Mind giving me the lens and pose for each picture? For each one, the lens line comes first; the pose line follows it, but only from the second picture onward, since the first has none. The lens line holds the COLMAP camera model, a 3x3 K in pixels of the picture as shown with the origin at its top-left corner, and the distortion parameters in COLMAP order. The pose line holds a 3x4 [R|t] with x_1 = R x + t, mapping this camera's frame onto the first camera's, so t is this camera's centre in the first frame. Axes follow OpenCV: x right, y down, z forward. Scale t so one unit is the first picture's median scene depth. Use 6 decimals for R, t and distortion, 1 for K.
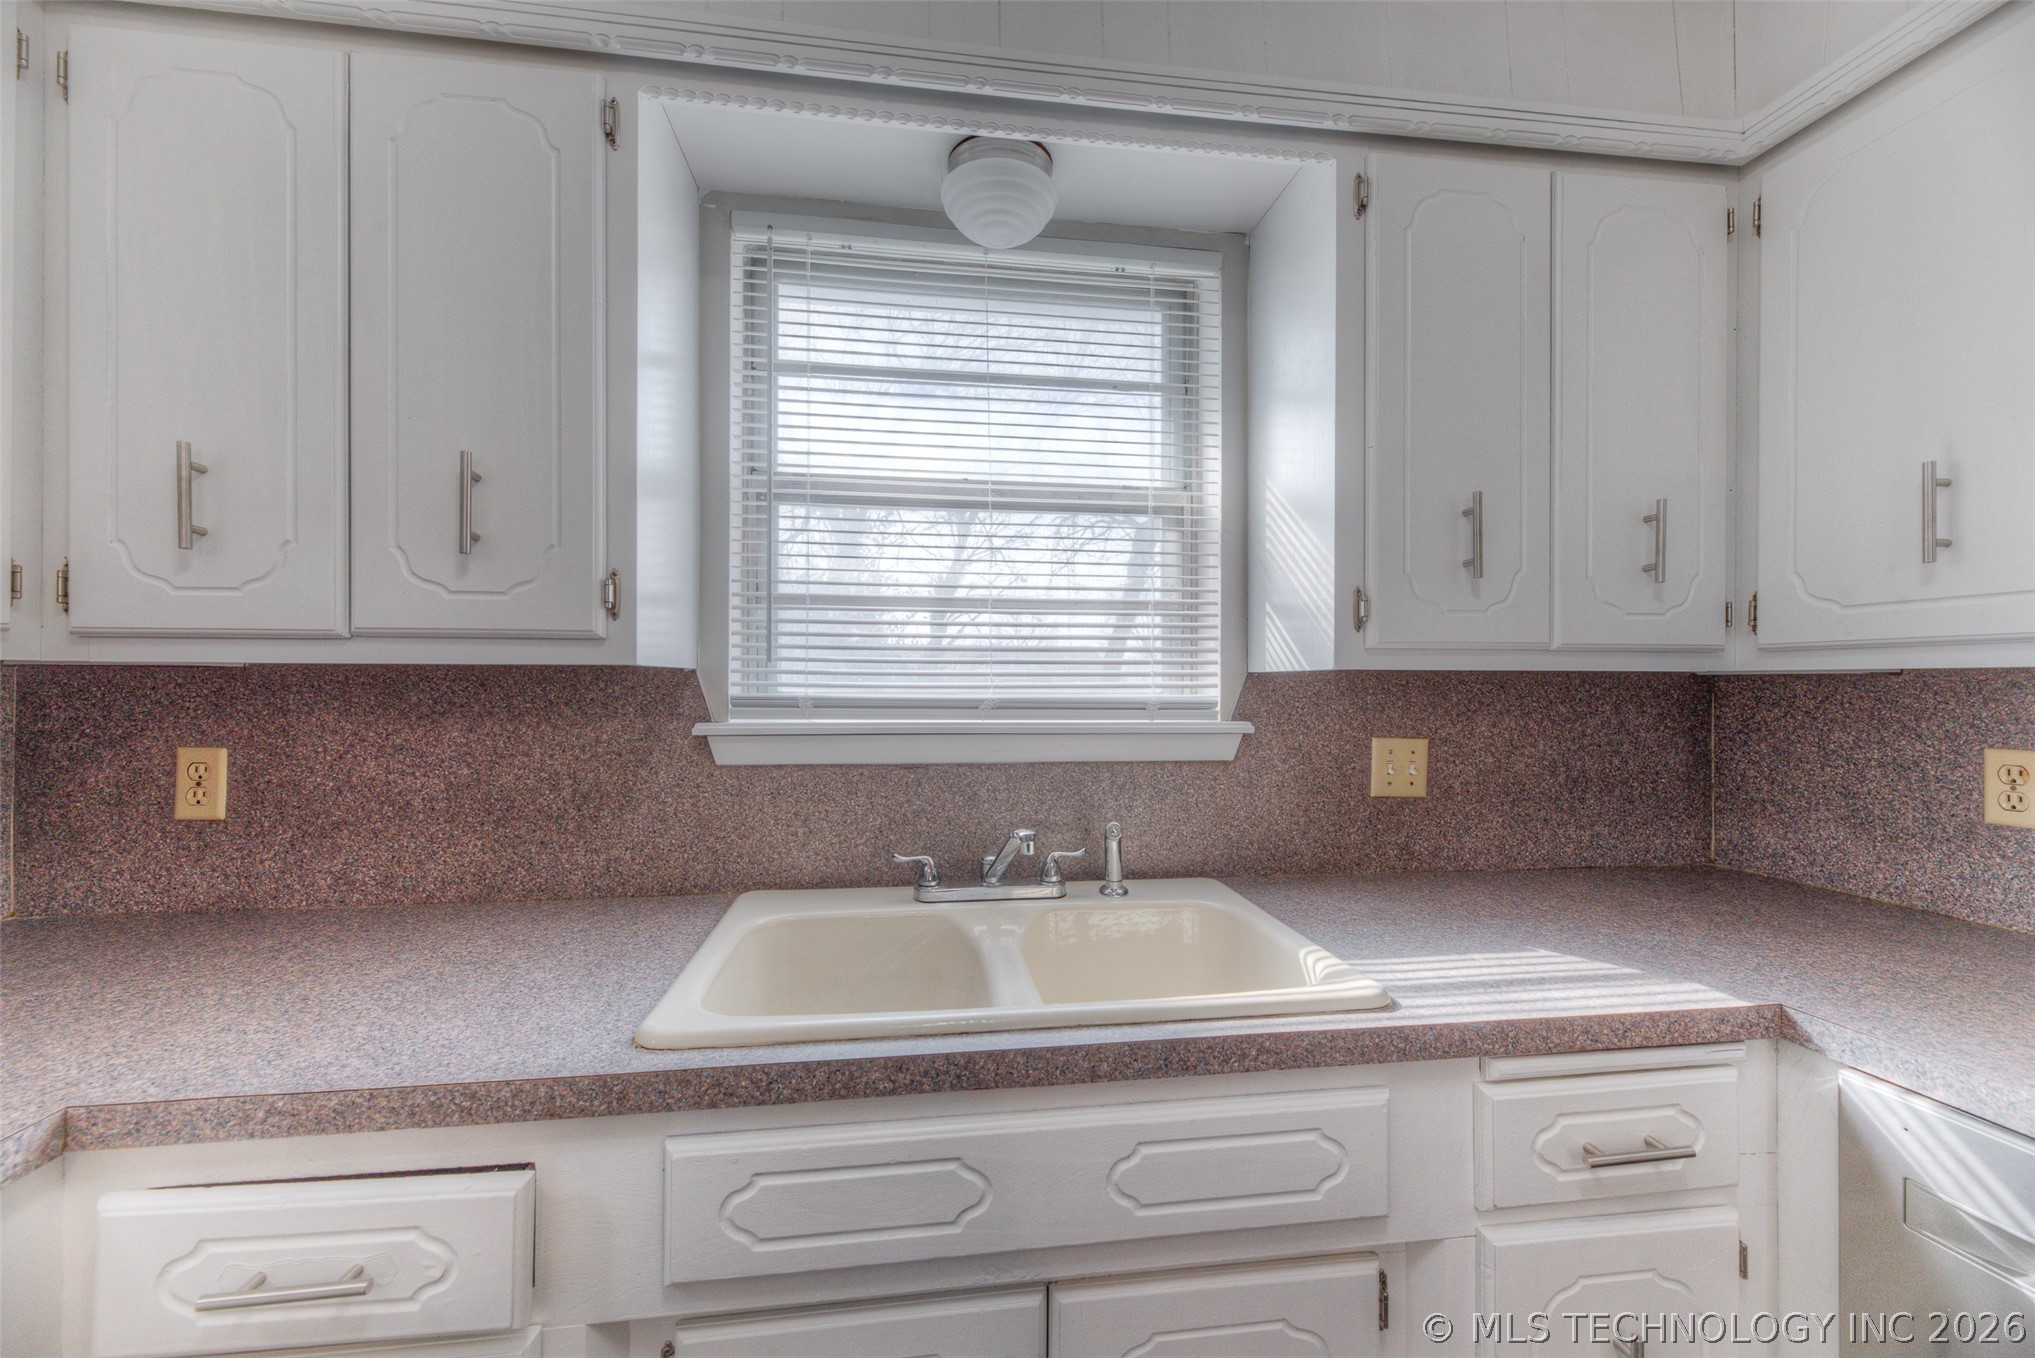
lens RADIAL K [[810.5, 0, 1015.5], [0, 810.5, 688.4], [0, 0, 1]] dist [0.015471, -0.004150]
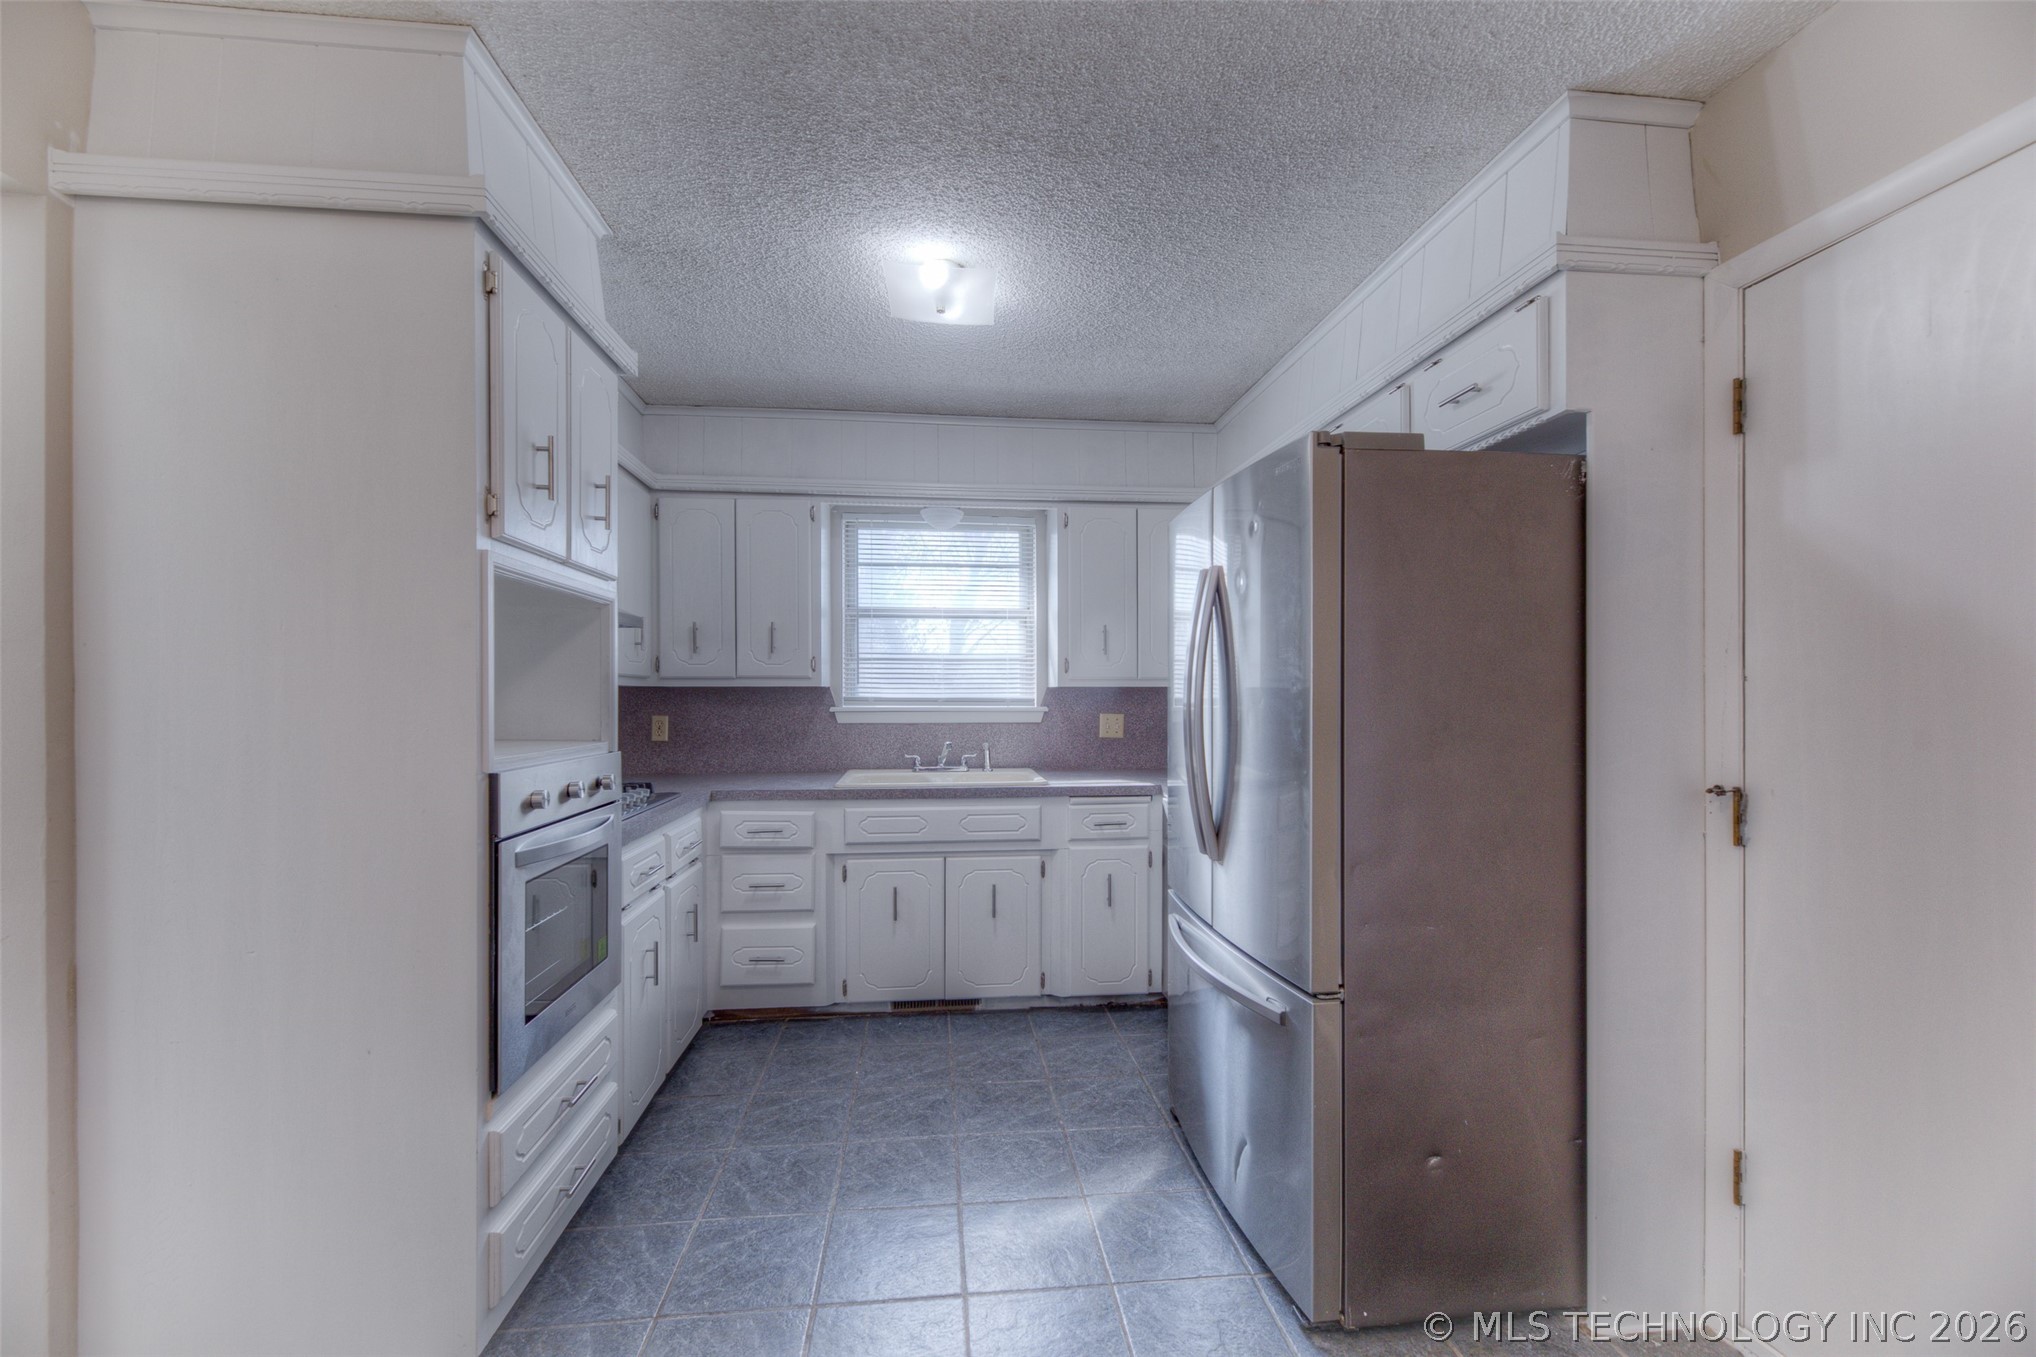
lens RADIAL K [[828.7, 0, 1014.9], [0, 828.7, 704.1], [0, 0, 1]] dist [0.013000, -0.000052]
pose [[0.999428, -0.002790, -0.033689, 0.298640], [0.003160, 0.999935, 0.010961, 0.004661], [0.033657, -0.011061, 0.999372, -1.679459]]
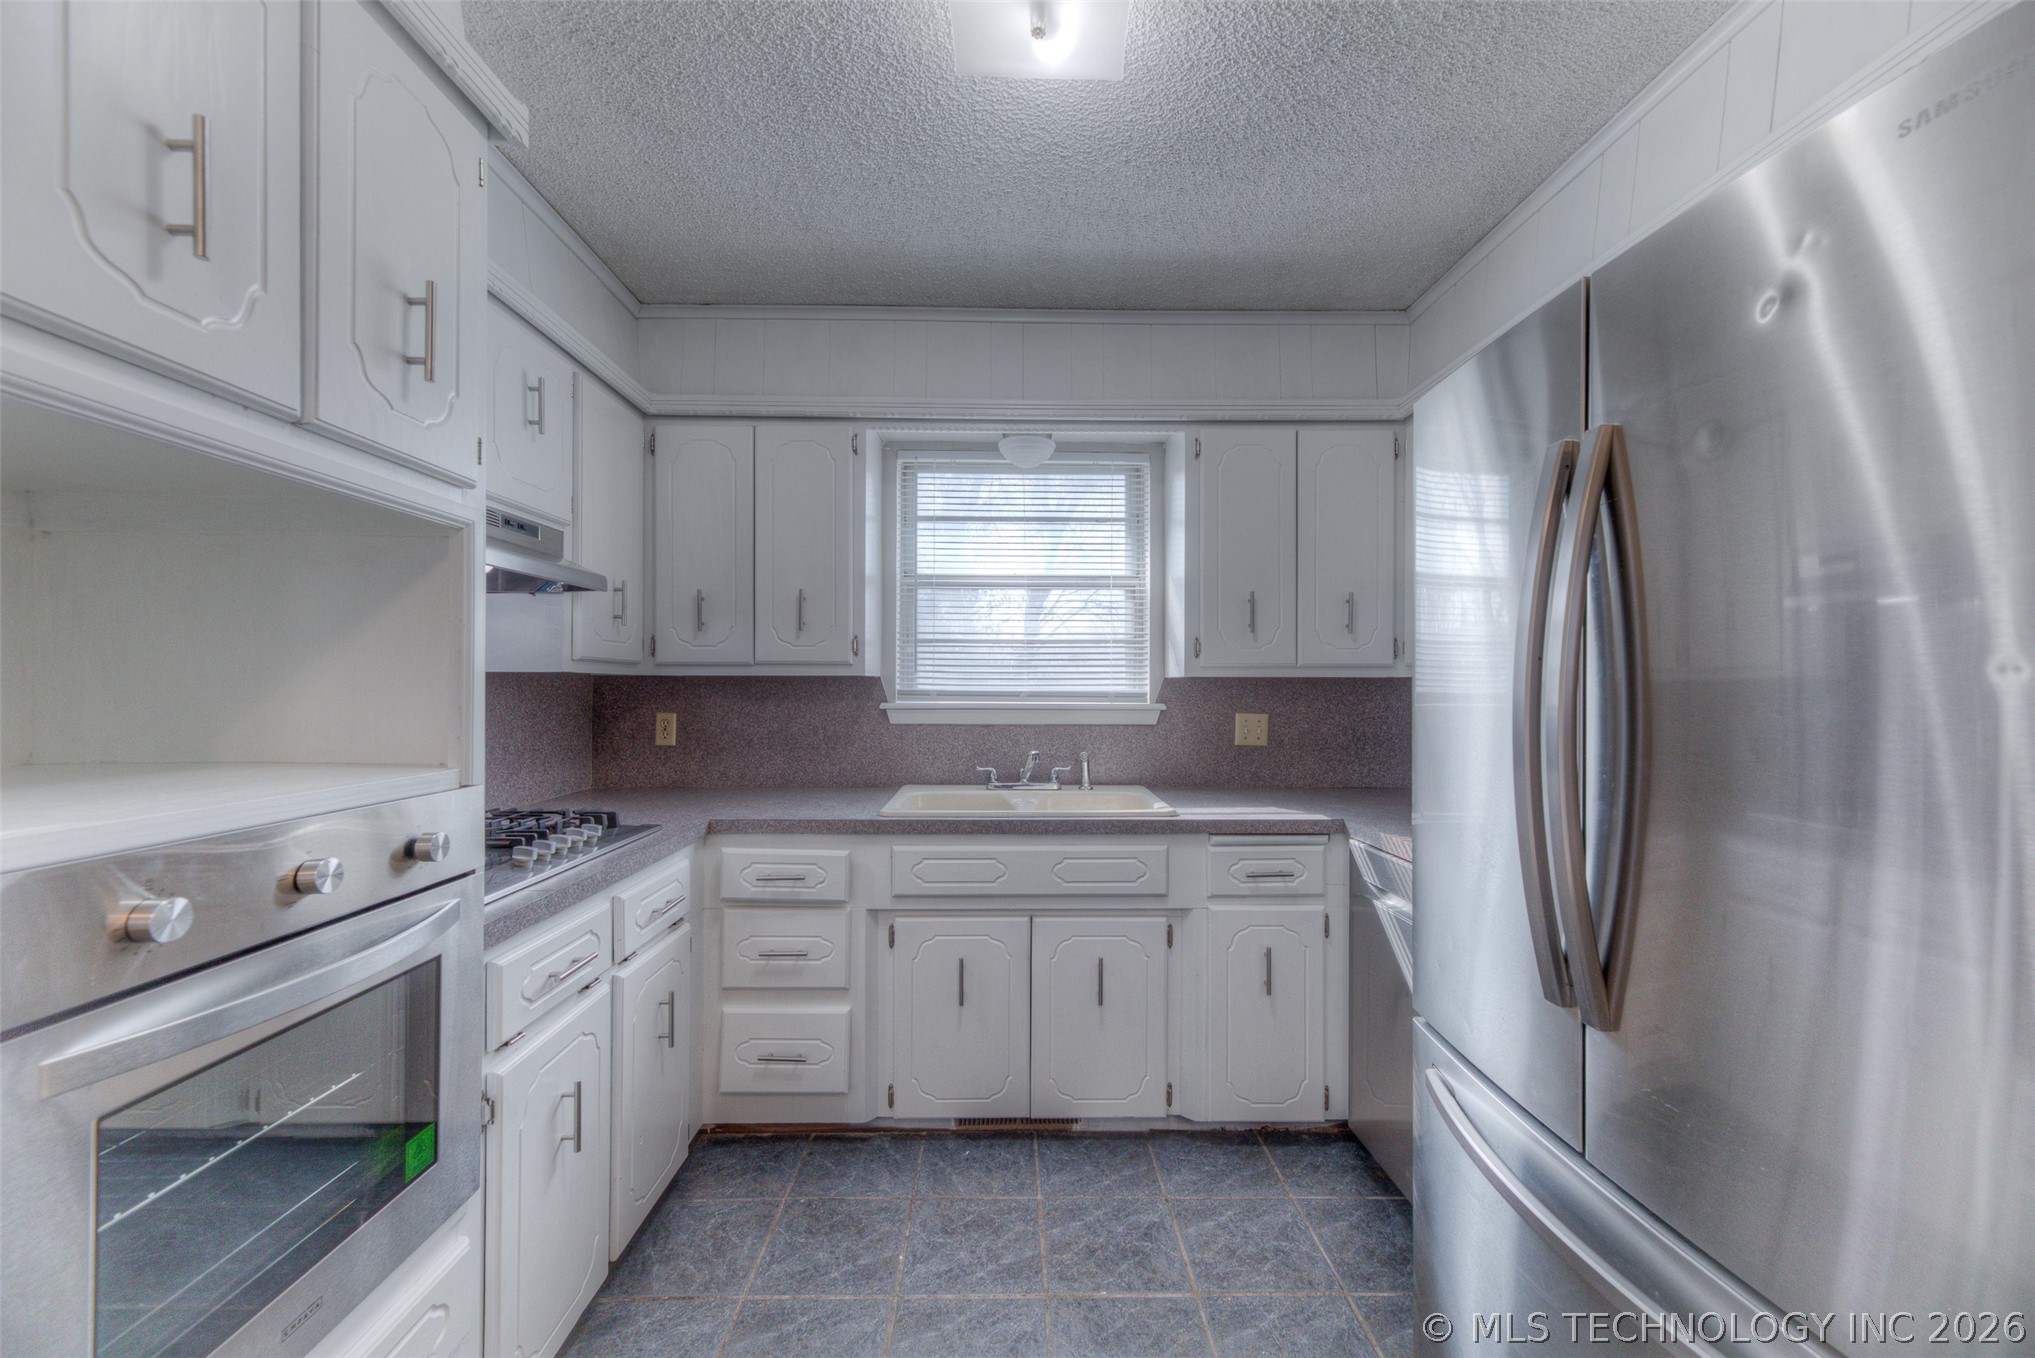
lens RADIAL K [[810.5, 0, 1015.5], [0, 810.5, 688.4], [0, 0, 1]] dist [0.015471, -0.004150]
pose [[0.992653, 0.000355, -0.120991, 0.188226], [-0.000138, 0.999998, 0.001804, 0.002292], [0.120992, -0.001774, 0.992652, -0.976460]]
